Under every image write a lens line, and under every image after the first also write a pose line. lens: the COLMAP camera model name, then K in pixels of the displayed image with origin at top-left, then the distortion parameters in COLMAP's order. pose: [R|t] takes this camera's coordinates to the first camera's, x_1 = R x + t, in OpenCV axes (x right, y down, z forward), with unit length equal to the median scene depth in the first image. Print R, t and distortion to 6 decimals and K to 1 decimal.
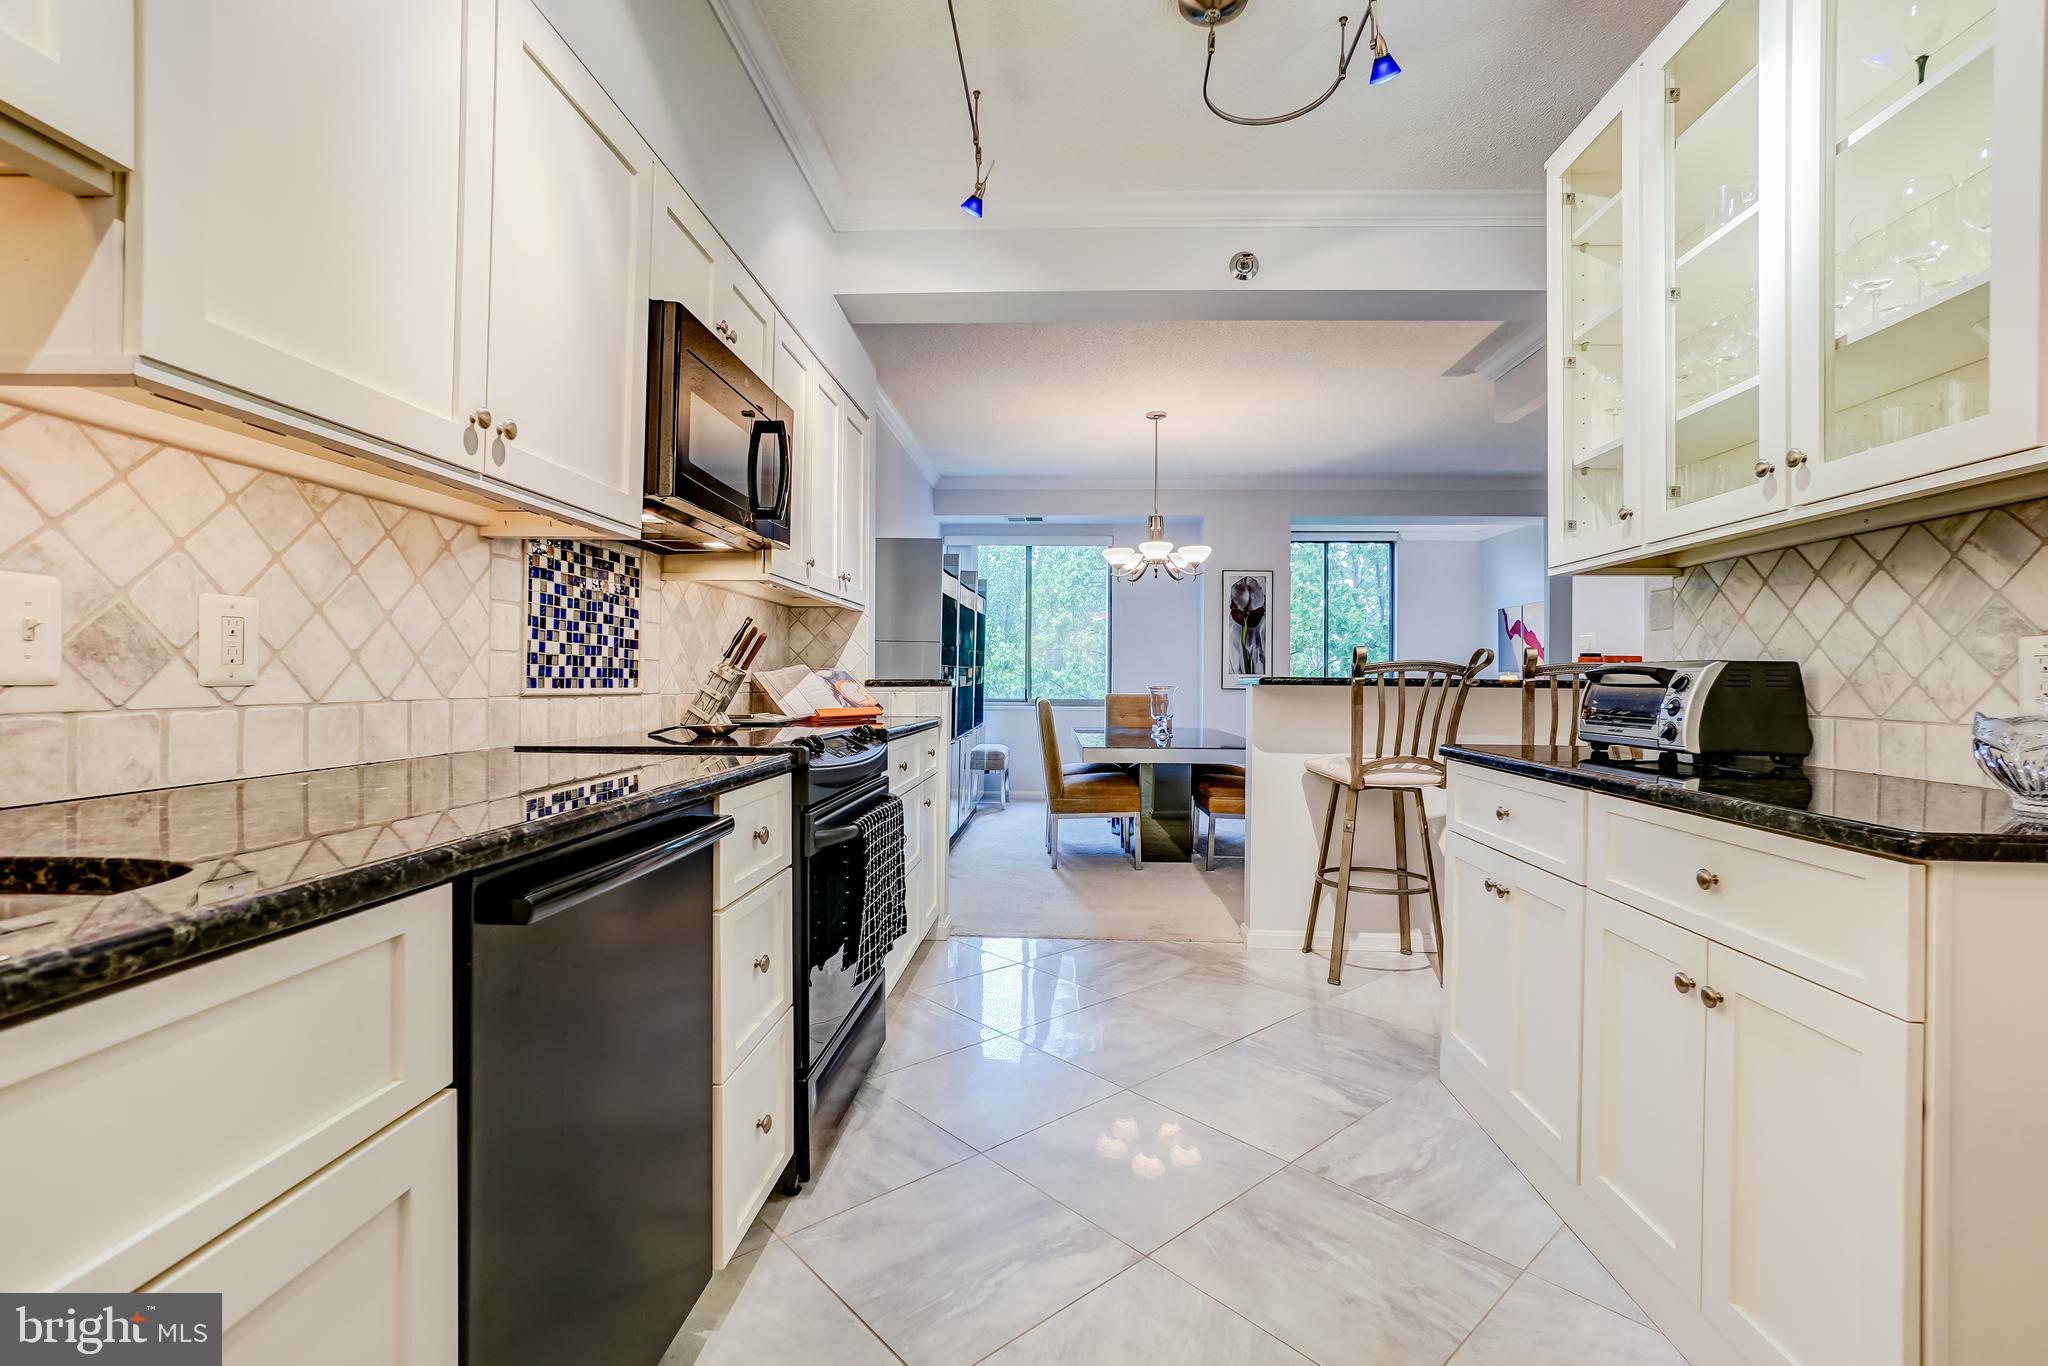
lens RADIAL K [[915.5, 0, 1008.2], [0, 915.5, 676.5], [0, 0, 1]] dist [-0.043376, 0.016786]
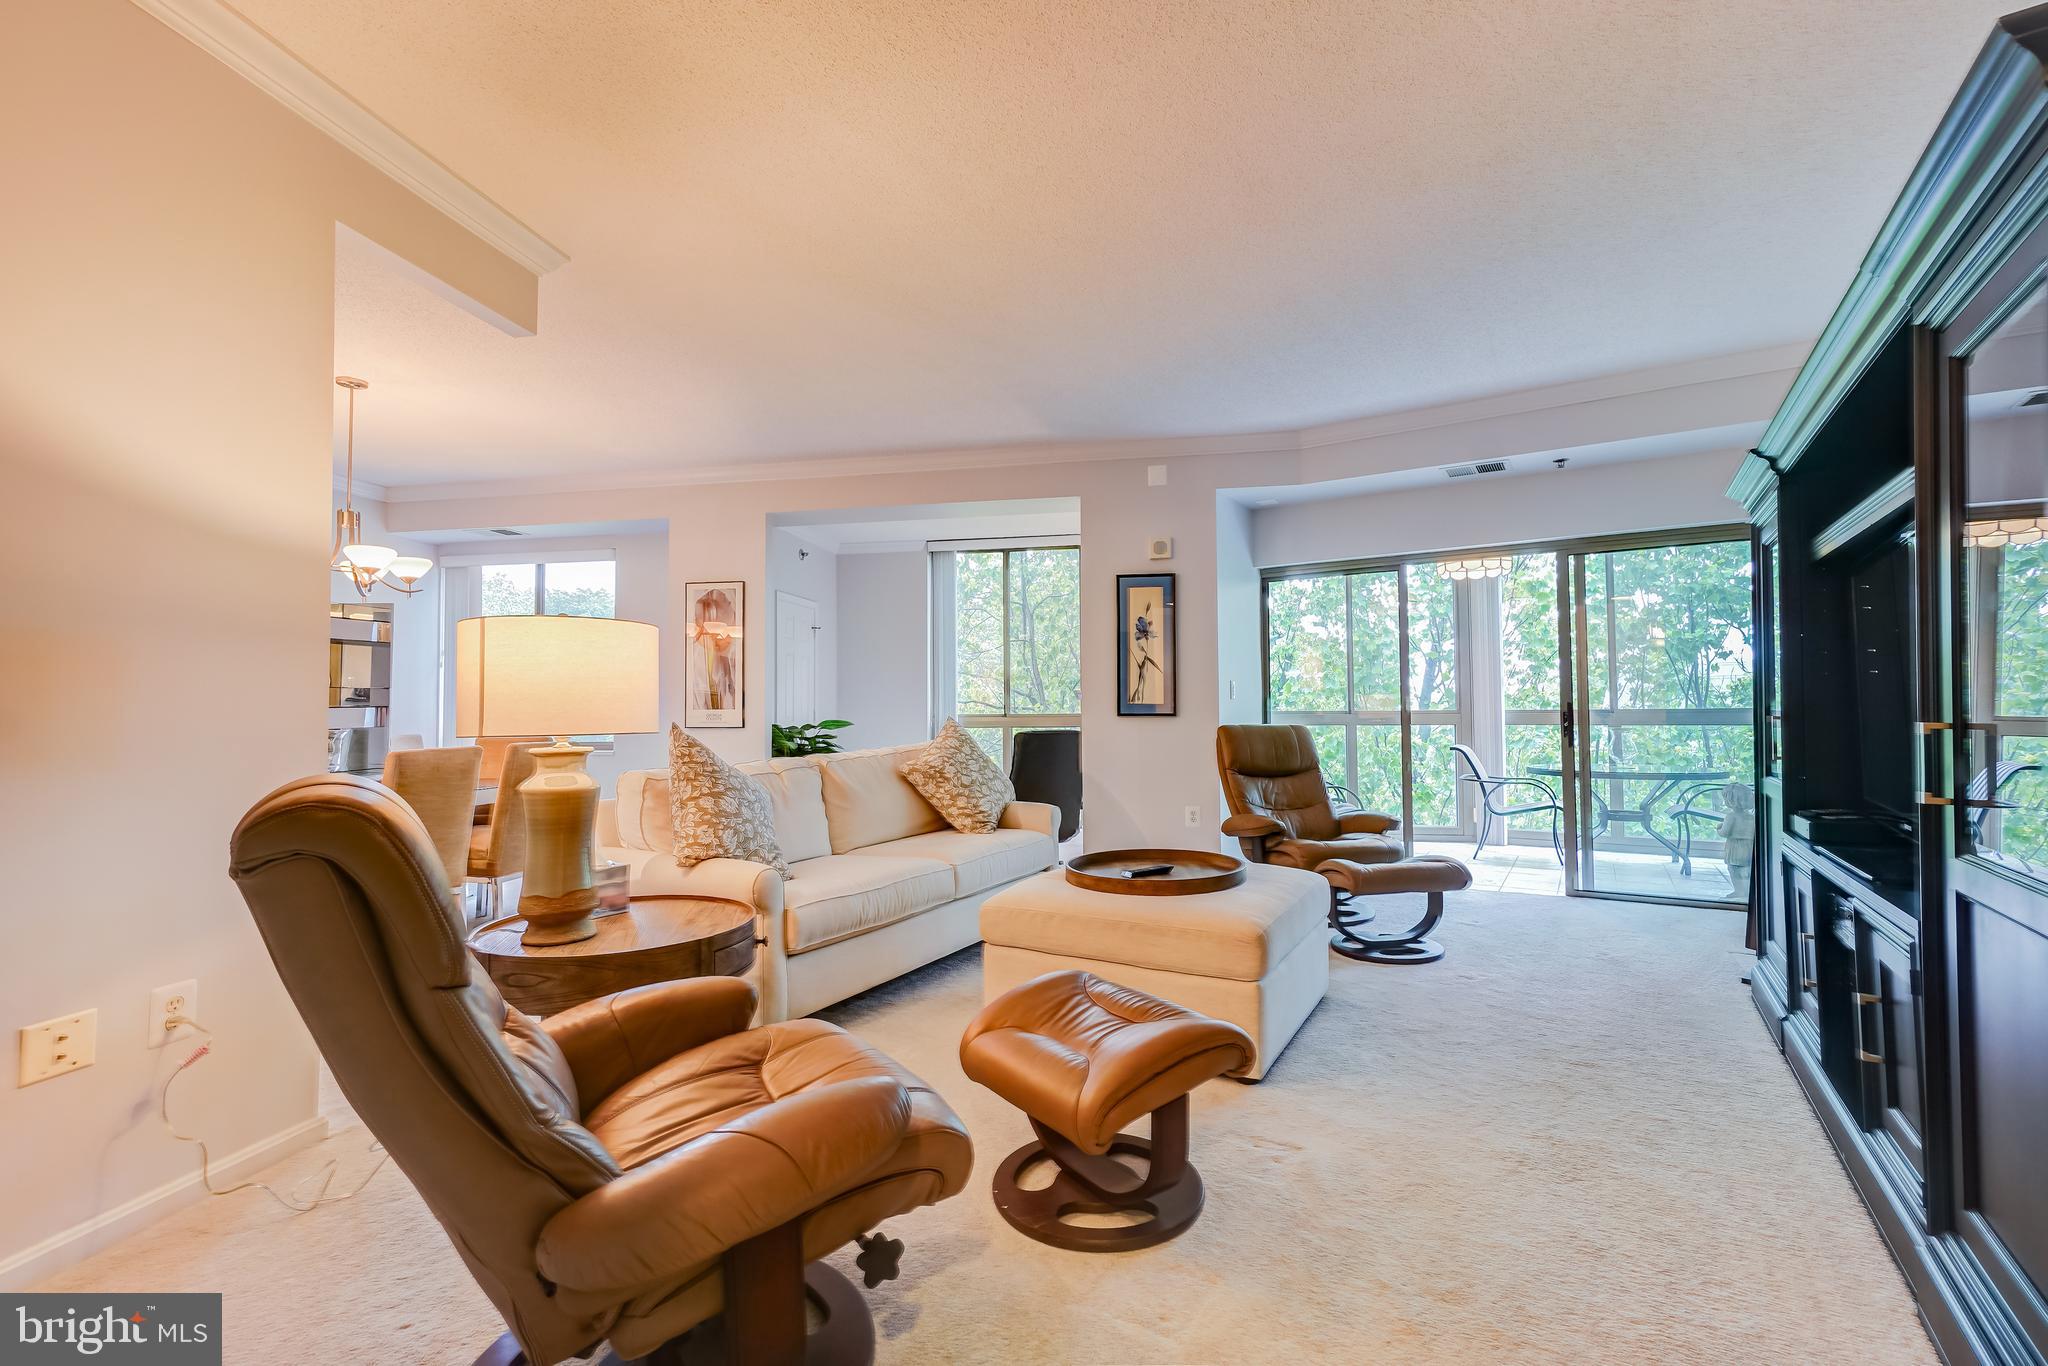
lens RADIAL K [[875.9, 0, 1023.8], [0, 875.9, 684.4], [0, 0, 1]] dist [-0.017413, 0.000051]
pose [[0.992546, -0.021515, -0.119959, 2.063085], [0.017857, 0.999345, -0.031486, 0.016086], [0.120558, 0.029109, 0.992279, 0.849559]]
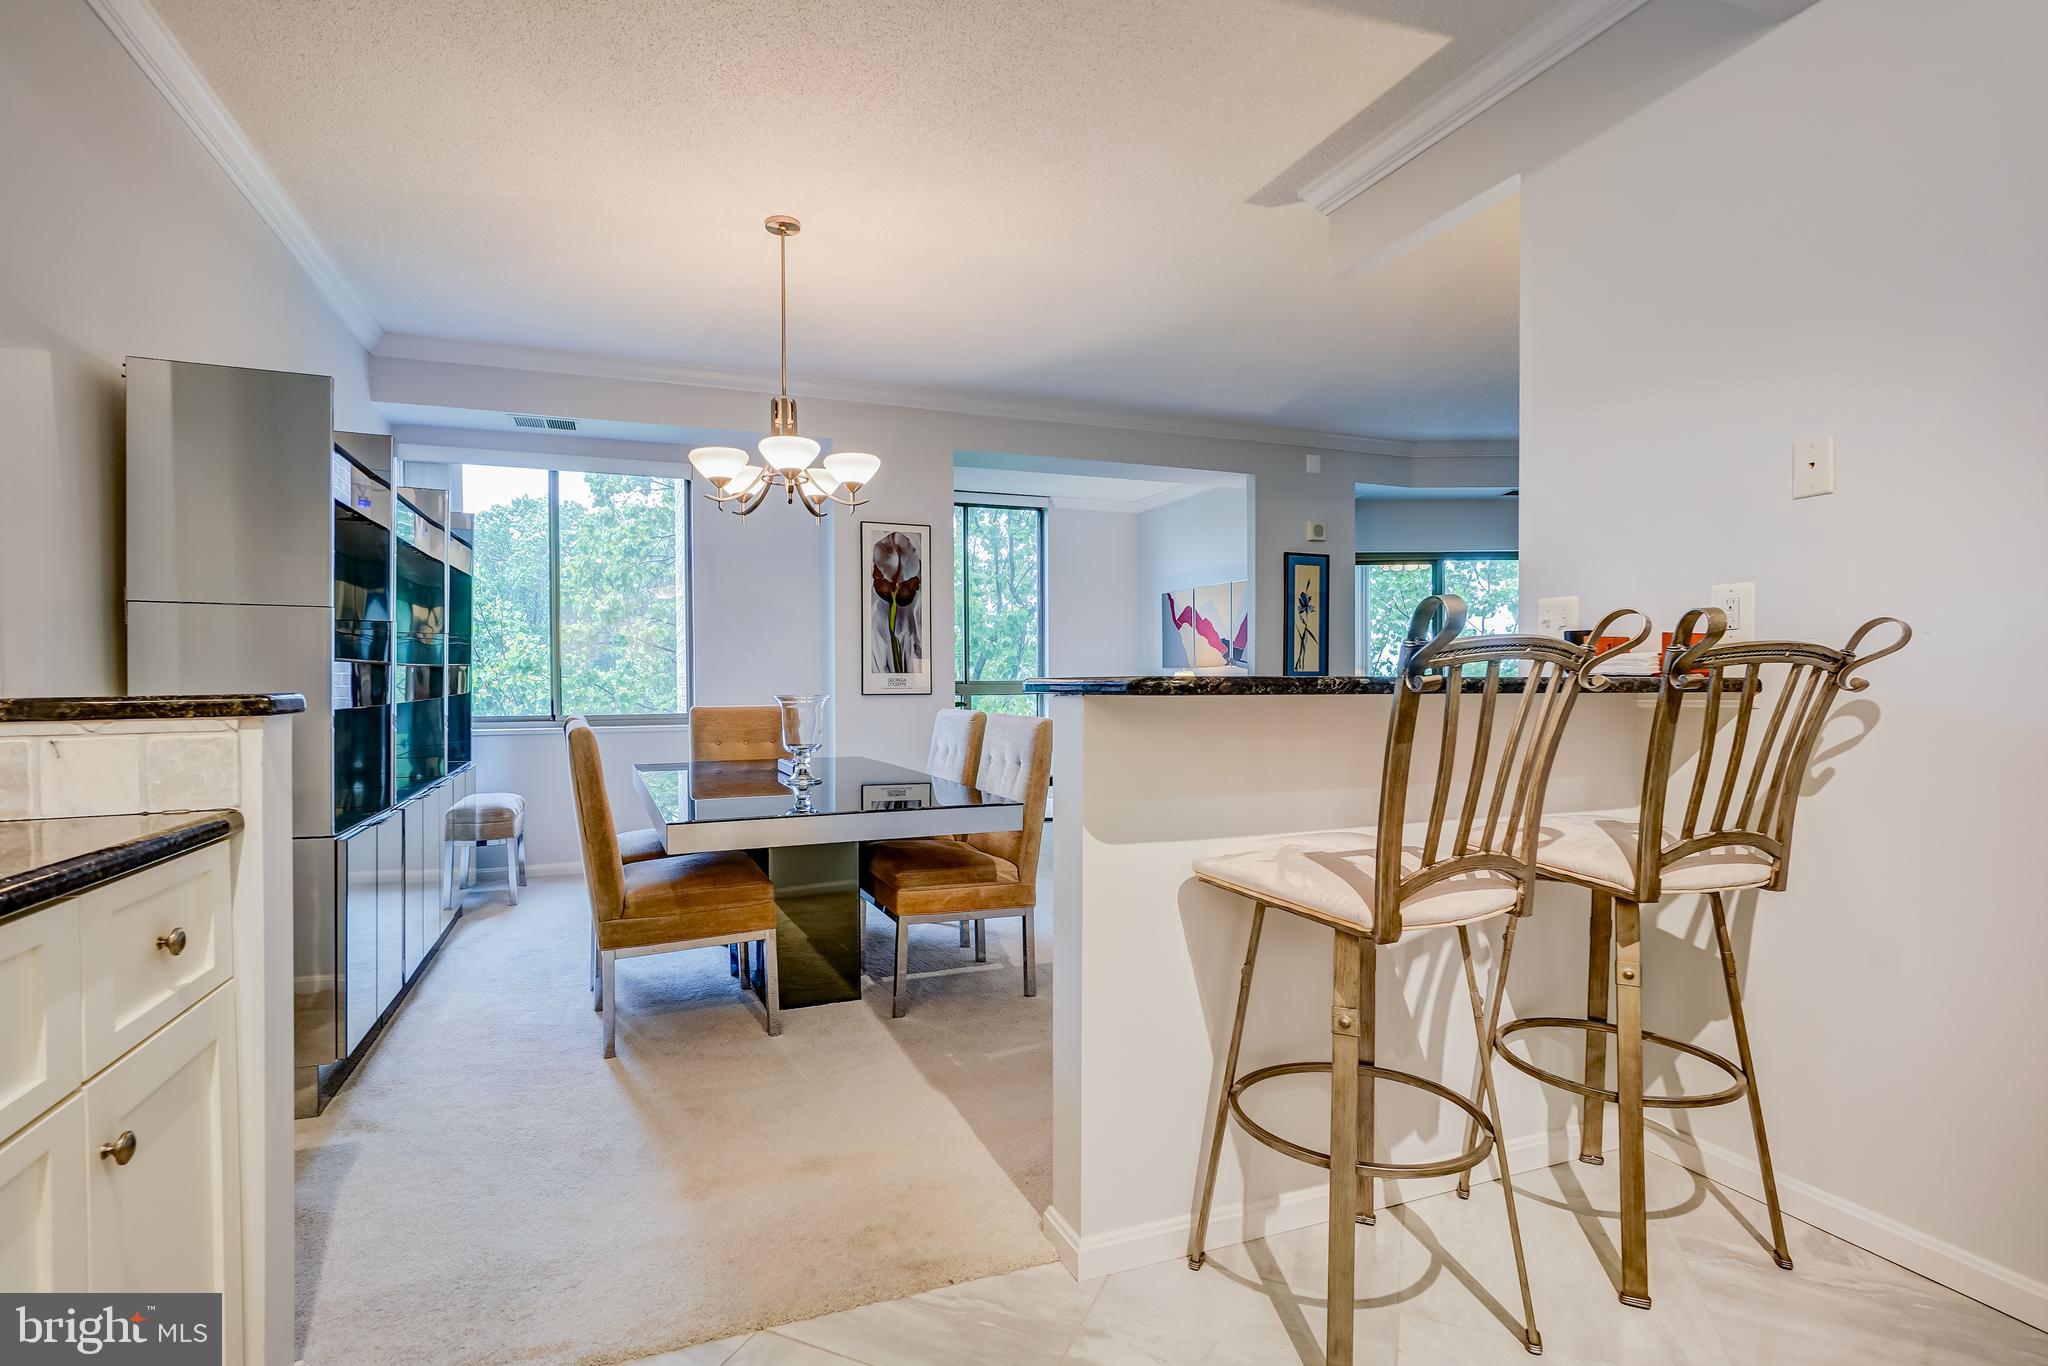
lens RADIAL K [[983.1, 0, 980.0], [0, 983.1, 695.2], [0, 0, 1]] dist [-0.012088, 0.000277]
pose [[0.912918, -0.019410, 0.407681, 0.045867], [0.011726, 0.999704, 0.021338, -0.002439], [-0.407974, -0.014699, 0.912875, 0.953705]]
